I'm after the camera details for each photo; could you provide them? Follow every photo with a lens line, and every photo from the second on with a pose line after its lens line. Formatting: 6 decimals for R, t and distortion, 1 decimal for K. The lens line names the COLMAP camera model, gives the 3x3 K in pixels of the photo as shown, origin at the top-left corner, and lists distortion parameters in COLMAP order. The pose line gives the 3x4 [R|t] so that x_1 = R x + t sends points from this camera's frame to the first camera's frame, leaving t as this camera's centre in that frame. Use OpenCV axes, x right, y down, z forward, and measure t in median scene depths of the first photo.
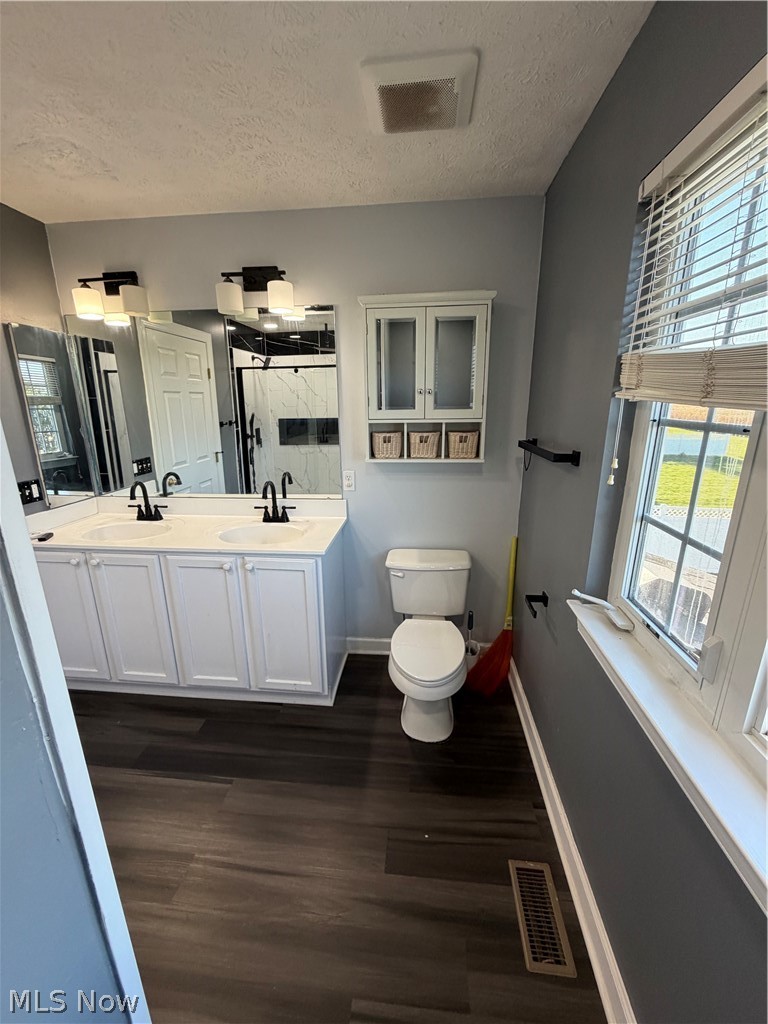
lens RADIAL K [[407.6, 0, 385.7], [0, 407.6, 510.5], [0, 0, 1]] dist [-0.001179, -0.000402]
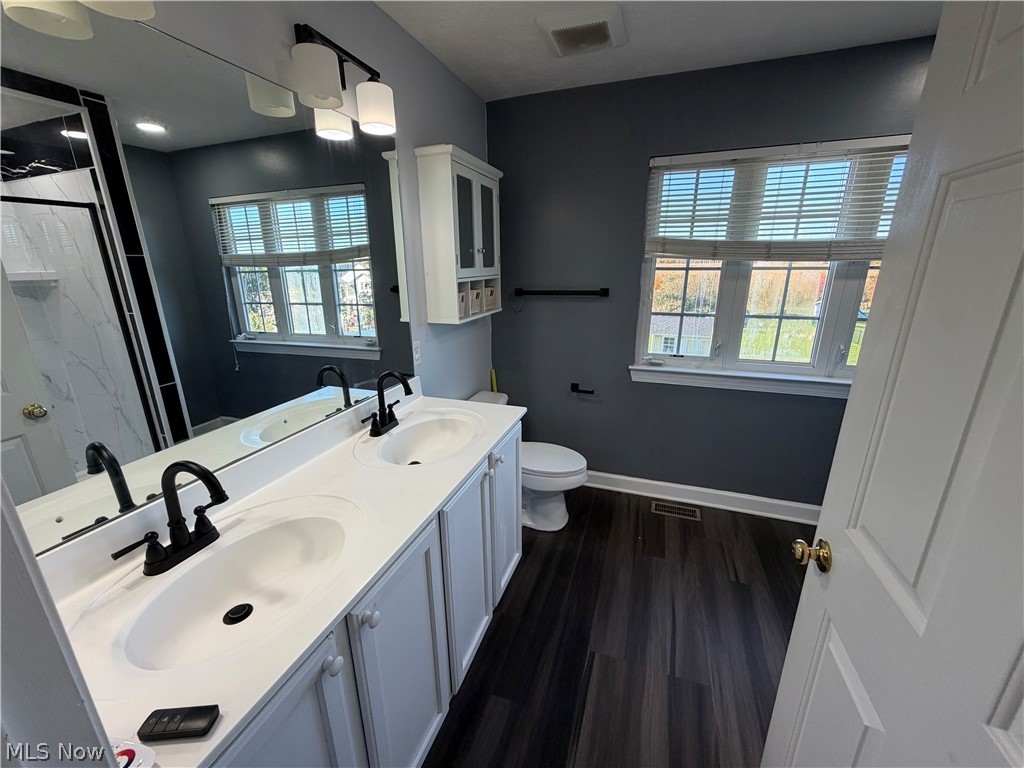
lens RADIAL K [[407.6, 0, 511.9], [0, 407.6, 383.5], [0, 0, 1]] dist [-0.001179, -0.000402]
pose [[0.239167, -0.269169, 0.932924, -1.174823], [0.260125, 0.943449, 0.205519, -0.188056], [-0.935486, 0.193524, 0.295659, 0.782798]]
